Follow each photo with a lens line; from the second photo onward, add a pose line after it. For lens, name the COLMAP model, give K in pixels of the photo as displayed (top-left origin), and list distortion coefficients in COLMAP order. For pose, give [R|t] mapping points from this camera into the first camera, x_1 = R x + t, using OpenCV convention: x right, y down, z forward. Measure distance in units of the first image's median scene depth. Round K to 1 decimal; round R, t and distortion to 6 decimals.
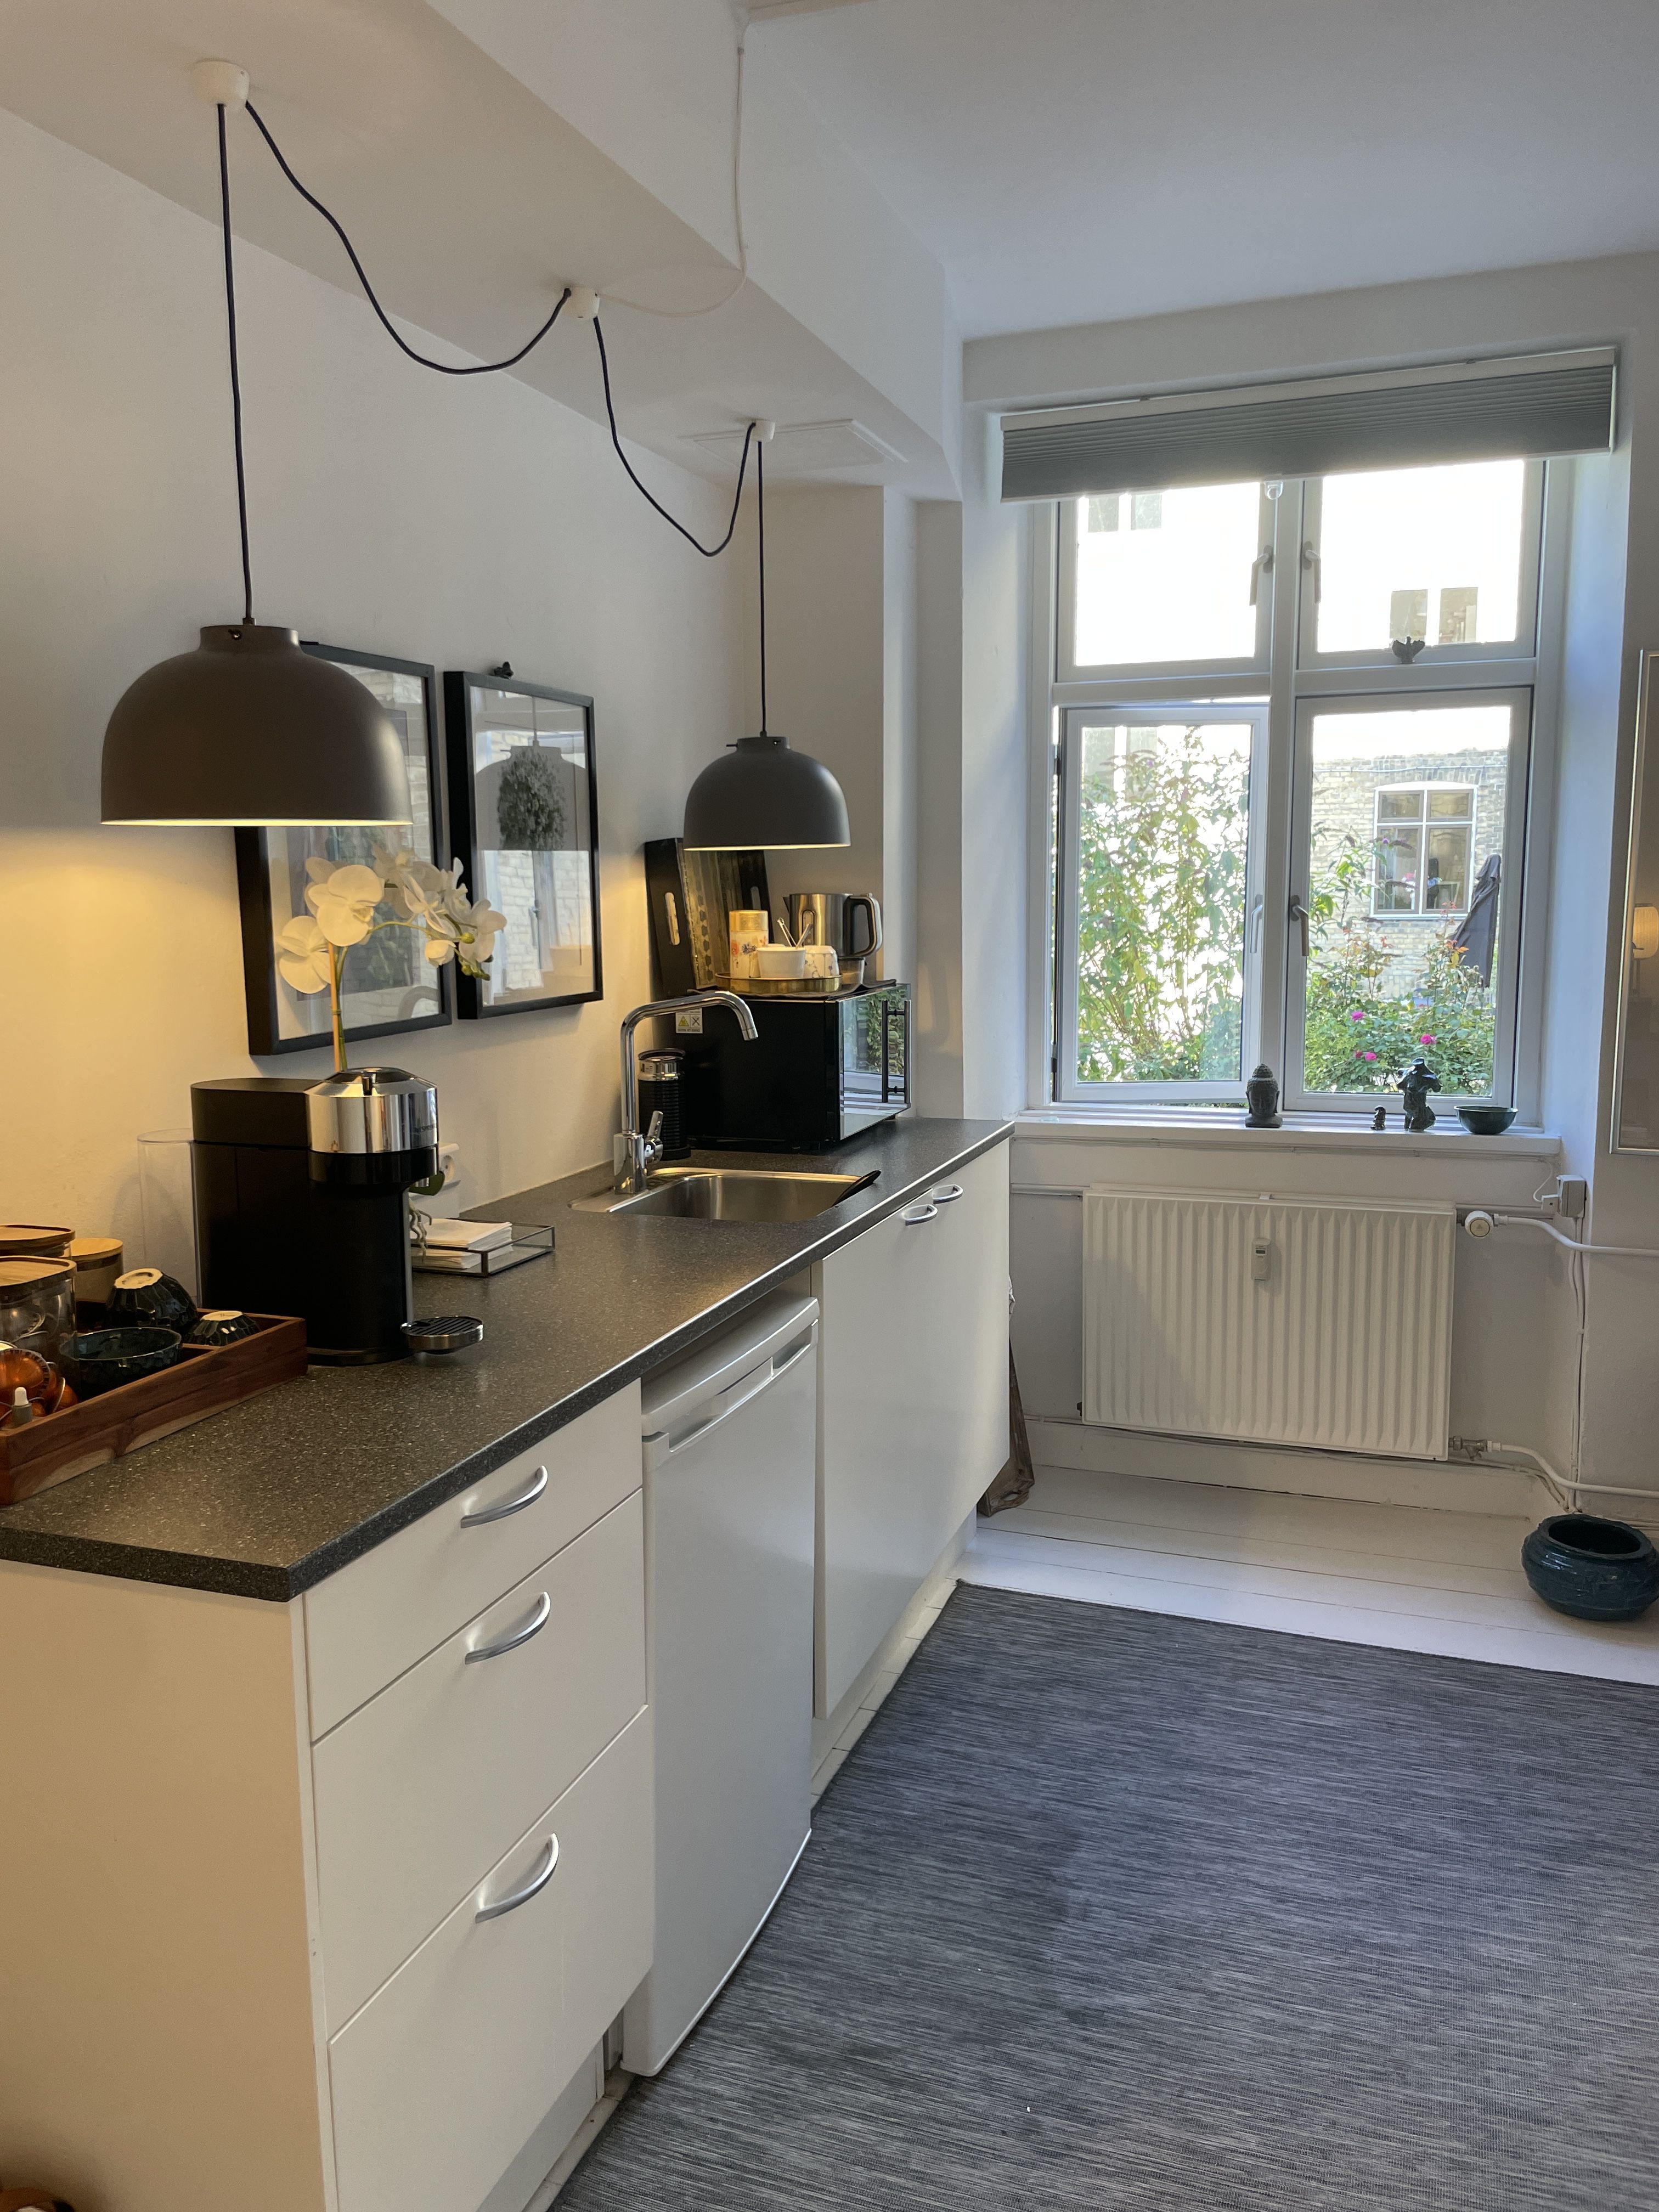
lens RADIAL K [[1695.5, 0, 820.1], [0, 1695.5, 1116.8], [0, 0, 1]] dist [0.083320, -0.090202]
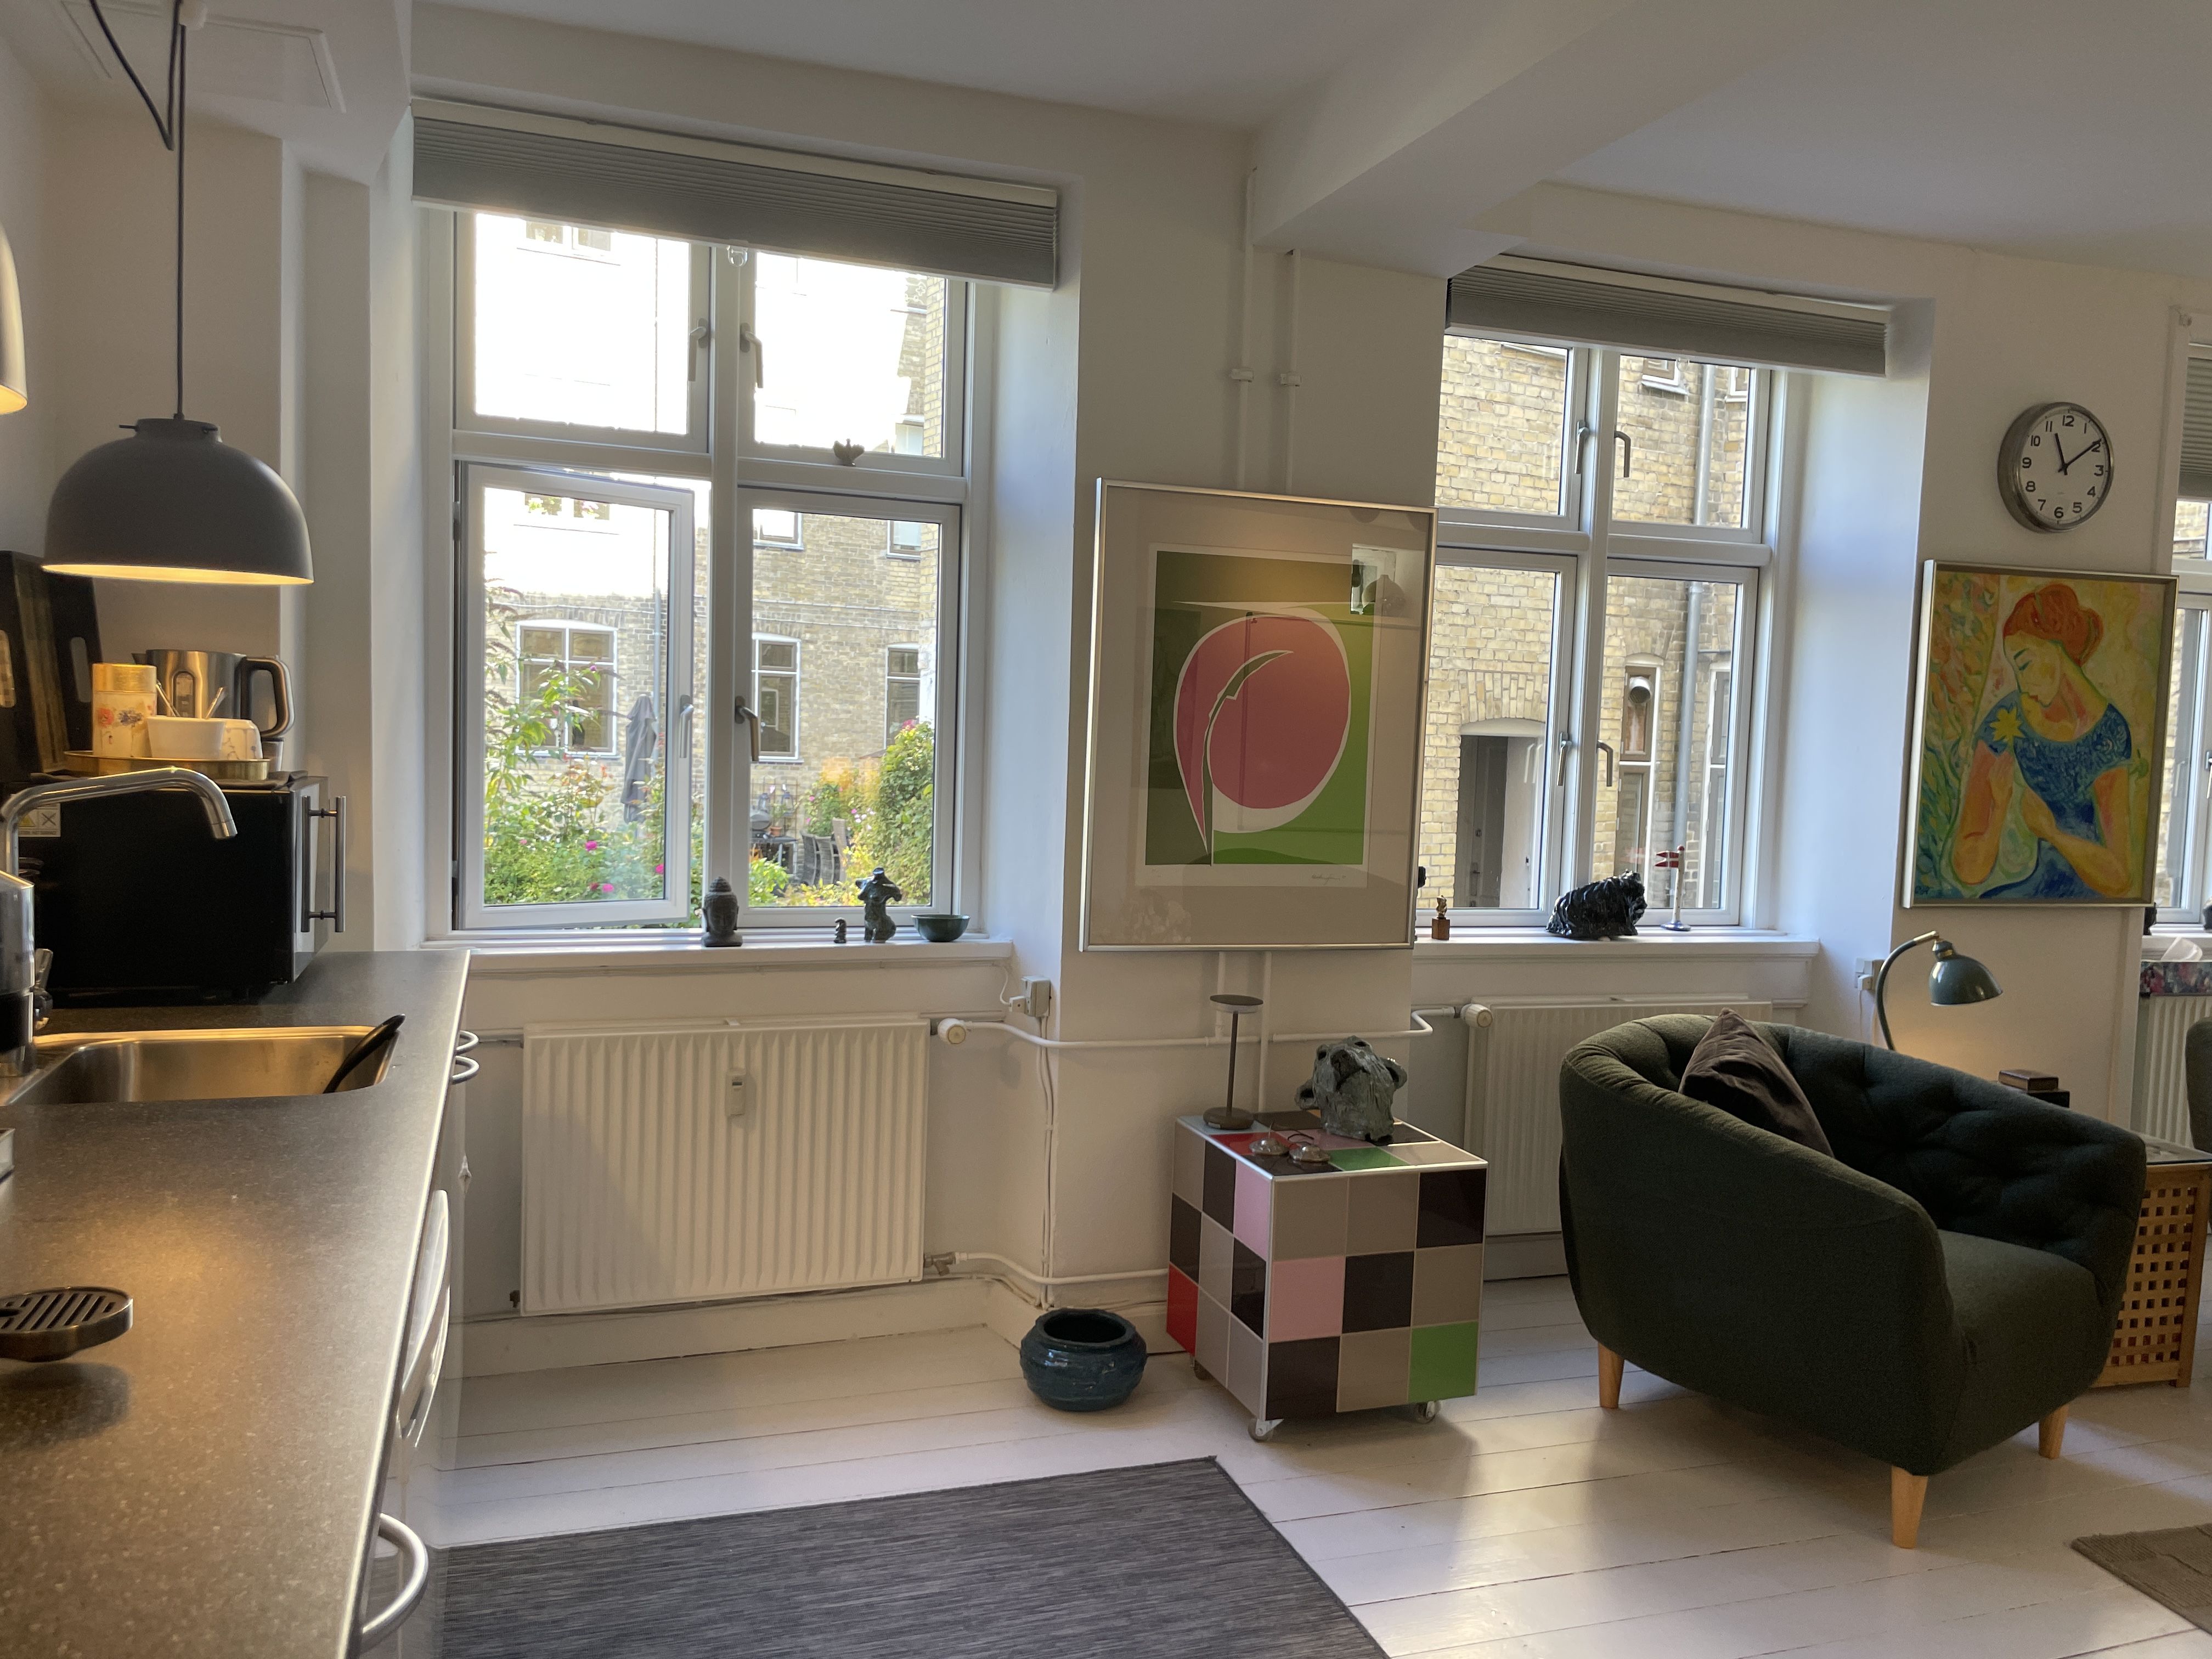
lens RADIAL K [[1695.5, 0, 1123.4], [0, 1695.5, 858.3], [0, 0, 1]] dist [0.083320, -0.090202]
pose [[0.774493, -0.011361, 0.632480, -0.158500], [0.049380, 0.997874, -0.042543, 0.008944], [-0.630652, 0.064181, 0.773407, 0.171258]]
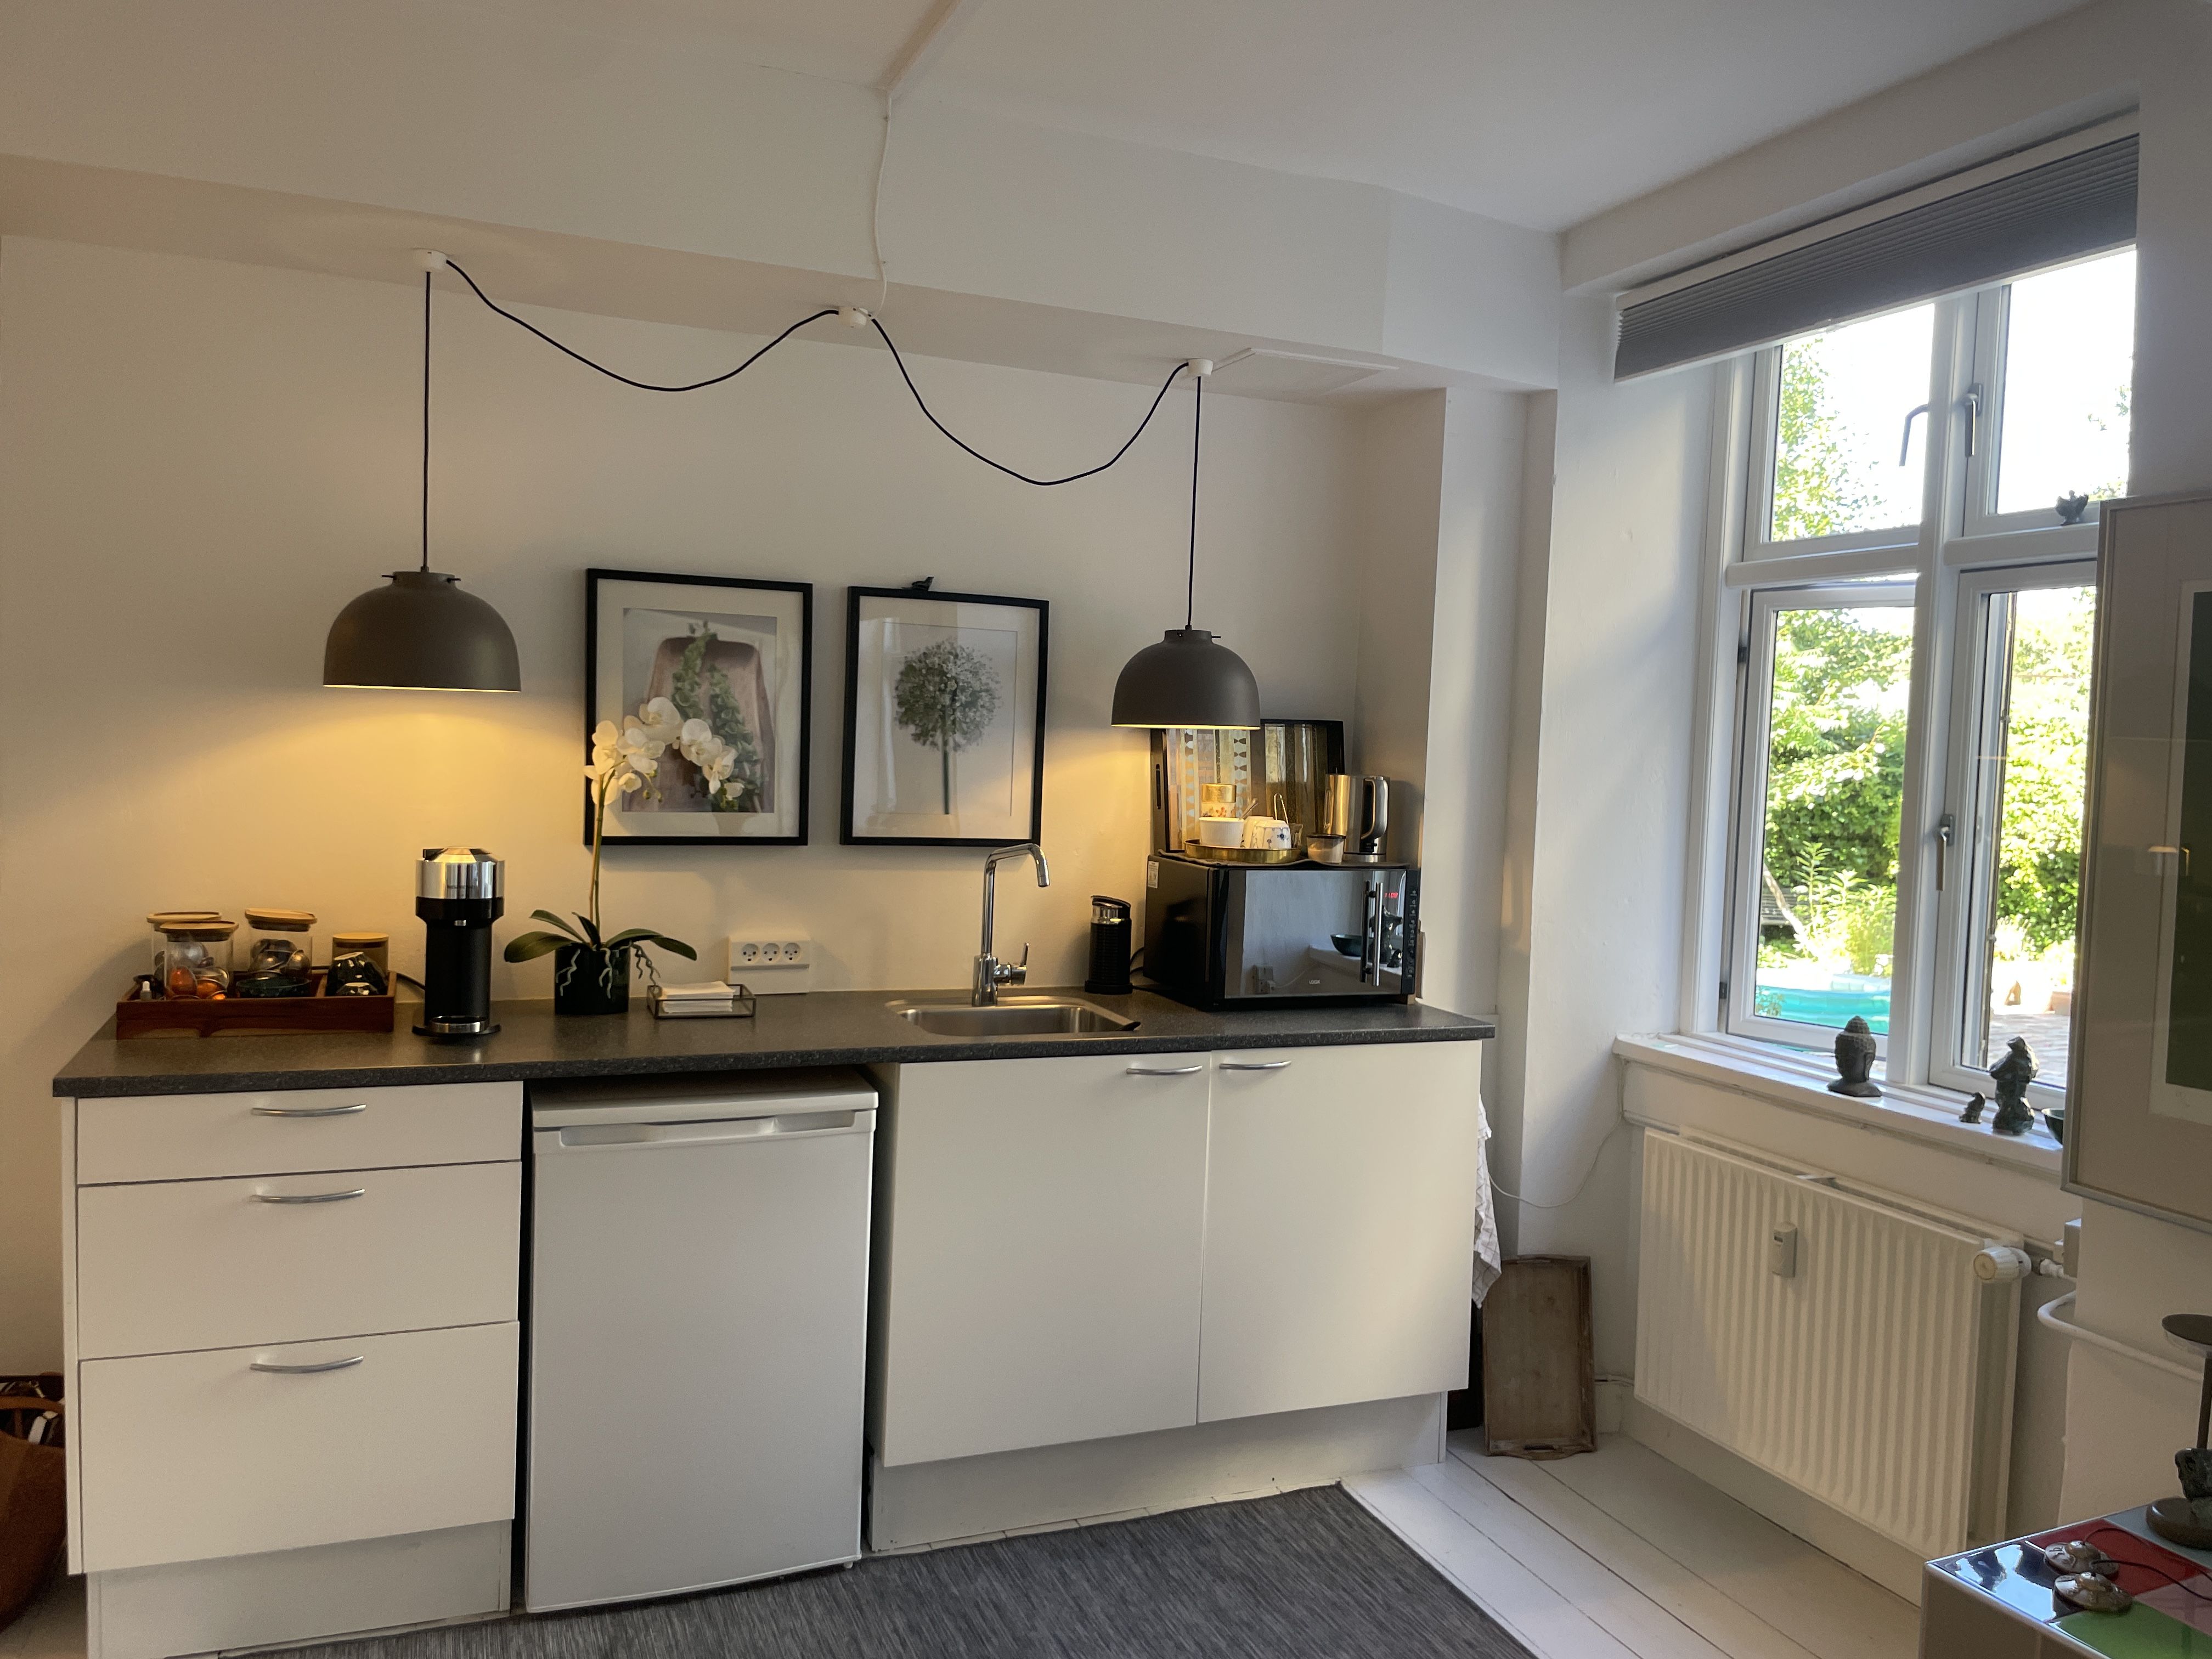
lens RADIAL K [[1695.5, 0, 1130.0], [0, 1695.5, 838.3], [0, 0, 1]] dist [0.083320, -0.090202]
pose [[0.669589, 0.077883, -0.738637, 0.666657], [-0.148936, 0.988367, -0.030799, -0.040238], [0.727646, 0.130632, 0.673399, 0.202608]]
